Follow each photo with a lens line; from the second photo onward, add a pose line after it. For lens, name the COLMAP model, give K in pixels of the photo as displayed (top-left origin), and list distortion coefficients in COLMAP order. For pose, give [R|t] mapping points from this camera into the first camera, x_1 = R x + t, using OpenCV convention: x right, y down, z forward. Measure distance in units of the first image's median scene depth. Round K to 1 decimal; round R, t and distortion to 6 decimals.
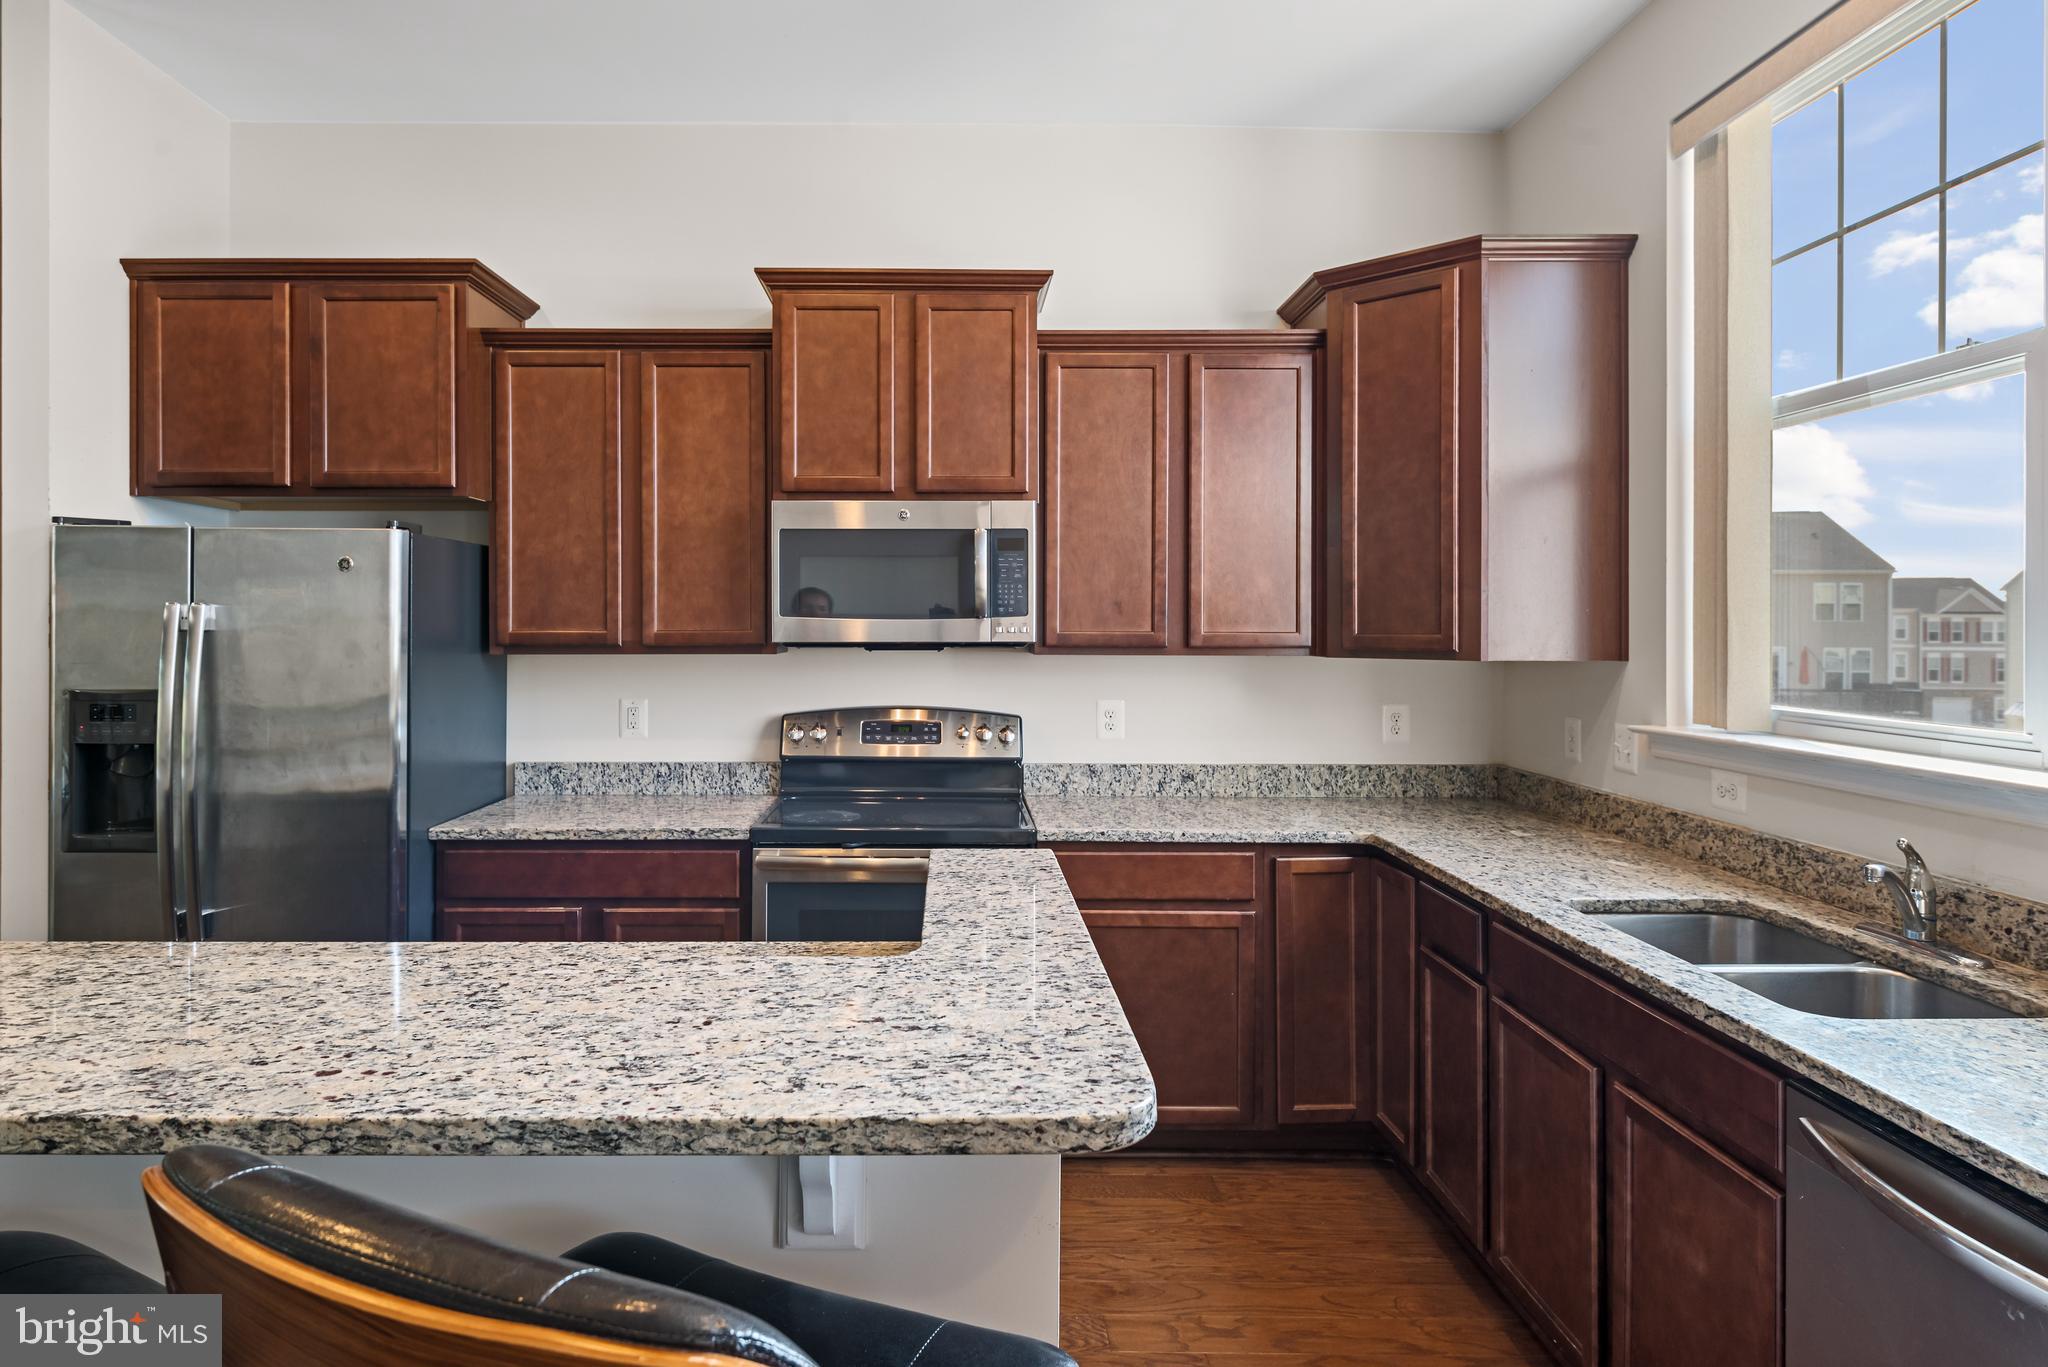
lens RADIAL K [[1119.2, 0, 974.5], [0, 1119.2, 635.9], [0, 0, 1]] dist [-0.014485, -0.001455]
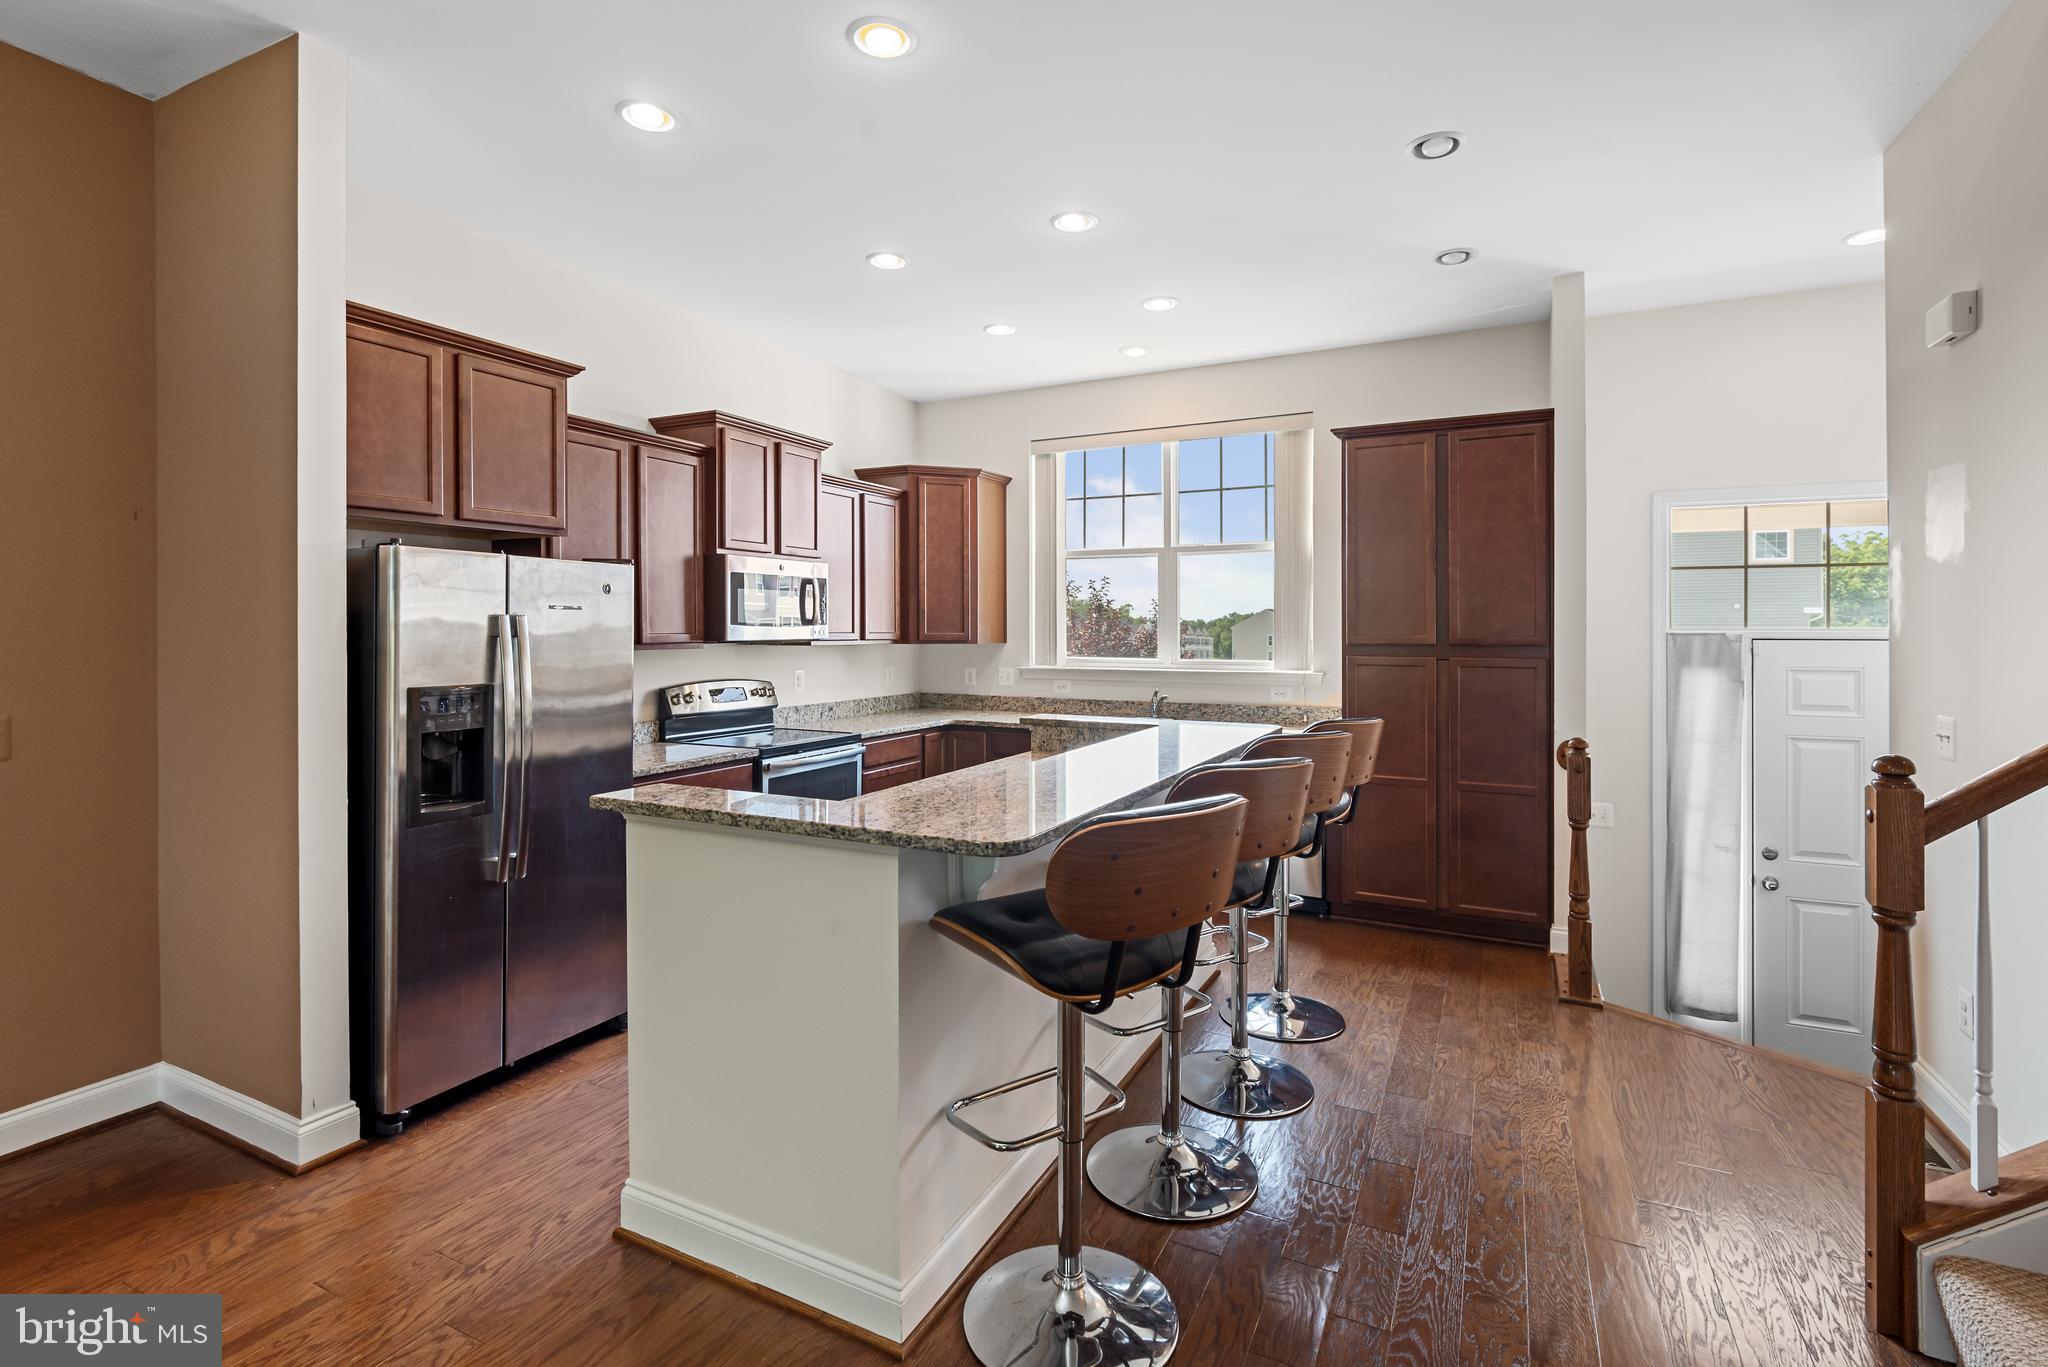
lens RADIAL K [[935.8, 0, 1031.4], [0, 935.8, 627.8], [0, 0, 1]] dist [-0.000633, -0.000314]
pose [[0.459993, -0.002410, 0.887919, -1.354411], [0.003552, 0.999993, 0.000874, -0.013355], [-0.887916, 0.002752, 0.459998, -0.037055]]
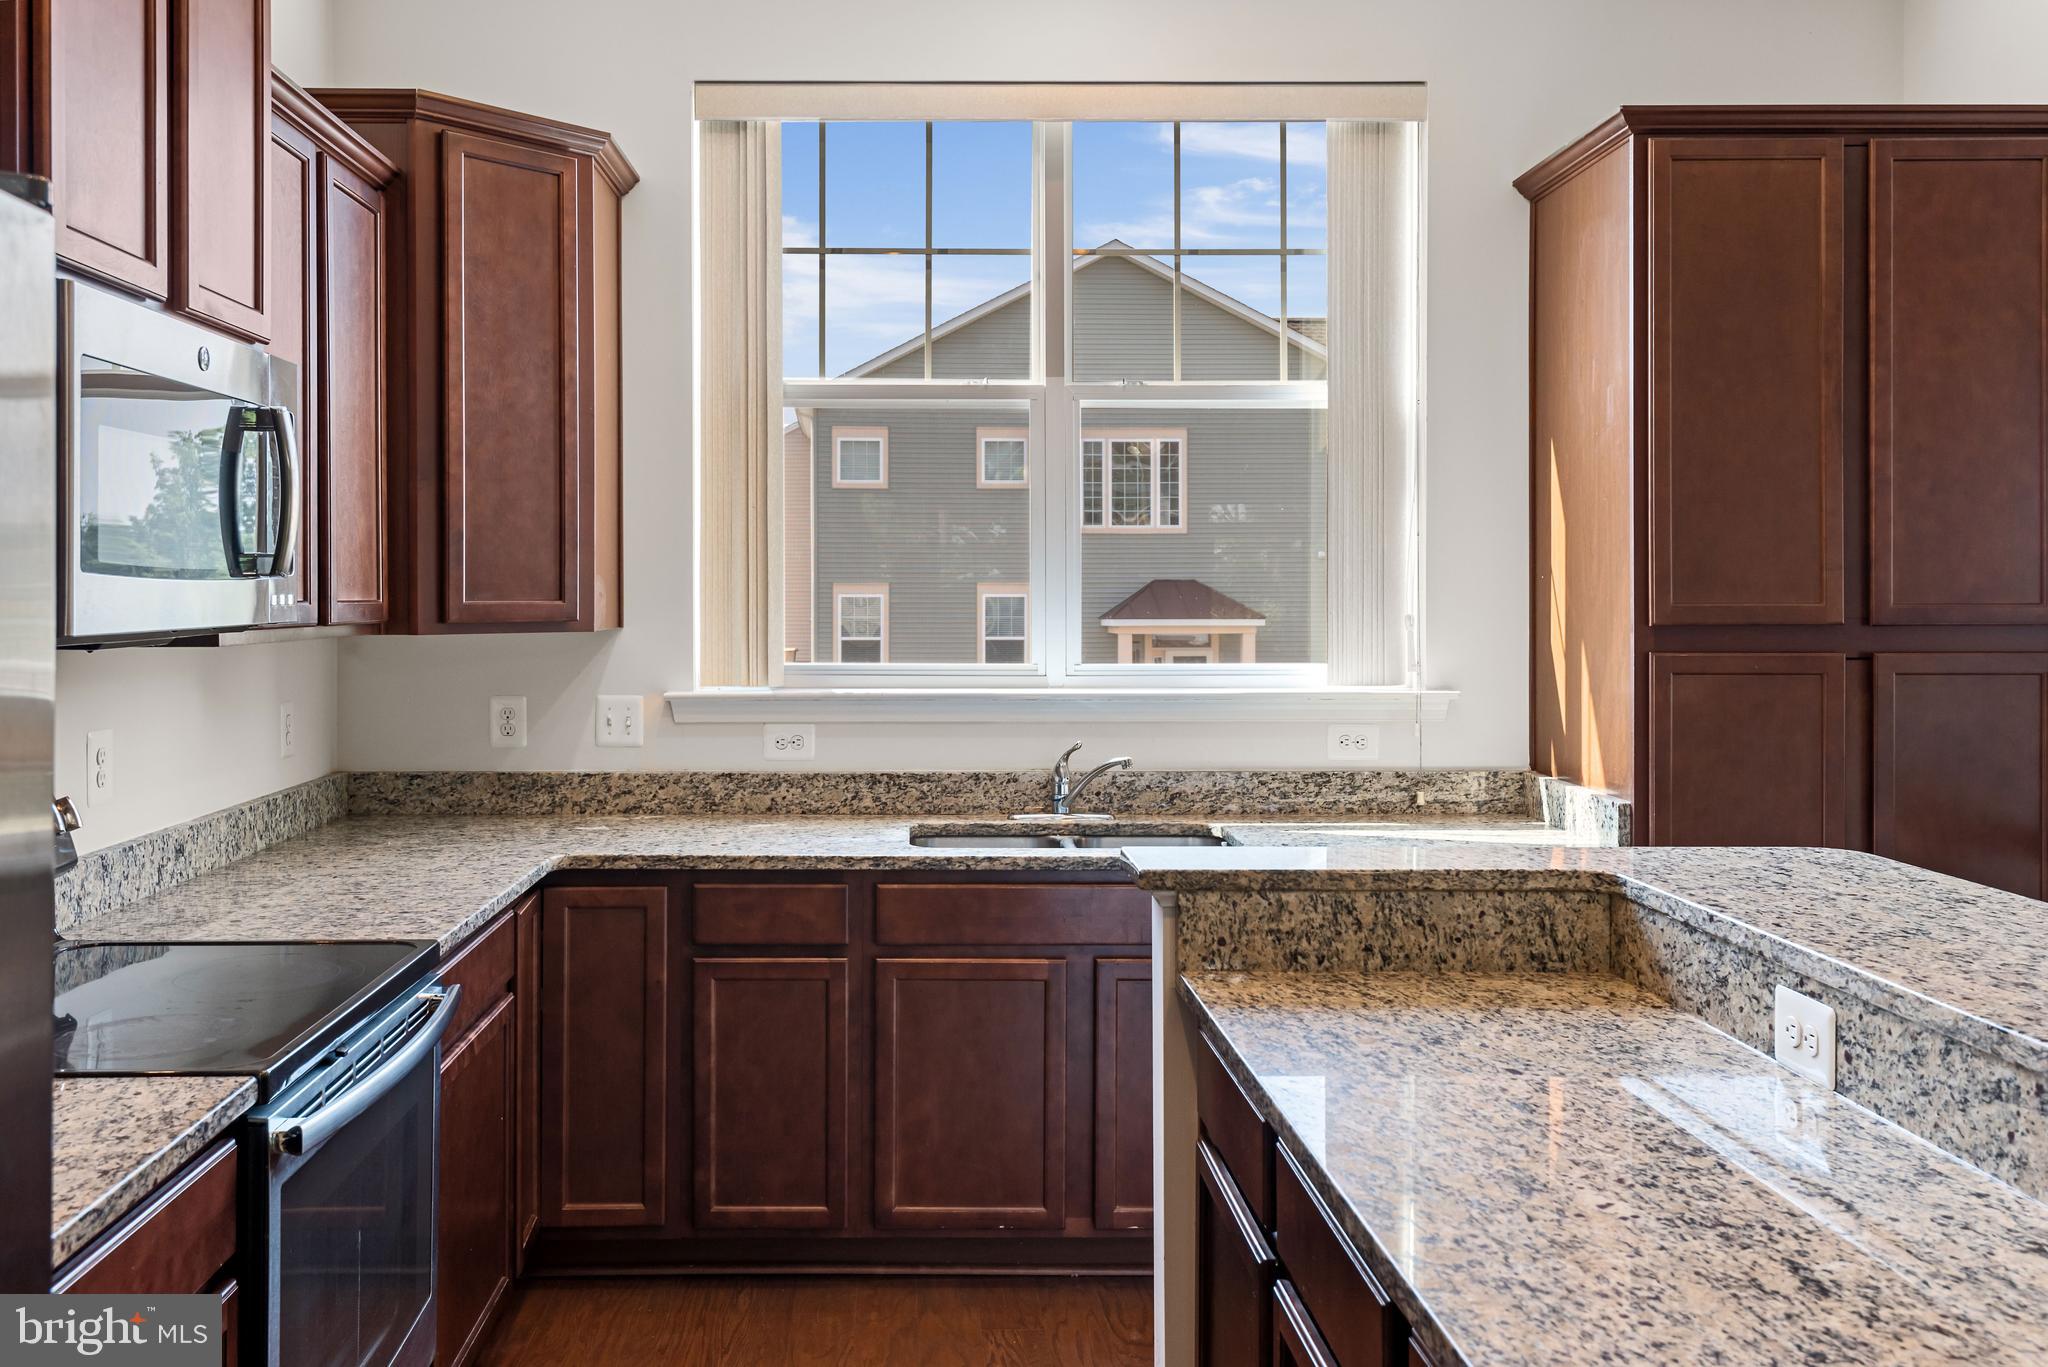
lens RADIAL K [[1735.3, 0, 913.6], [0, 1735.3, 601.7], [0, 0, 1]] dist [-0.009086, 0.001644]
pose [[0.008624, -0.010834, 0.999904, -0.908490], [0.003375, 0.999936, 0.010805, -0.013560], [-0.999957, 0.003281, 0.008660, 0.779438]]
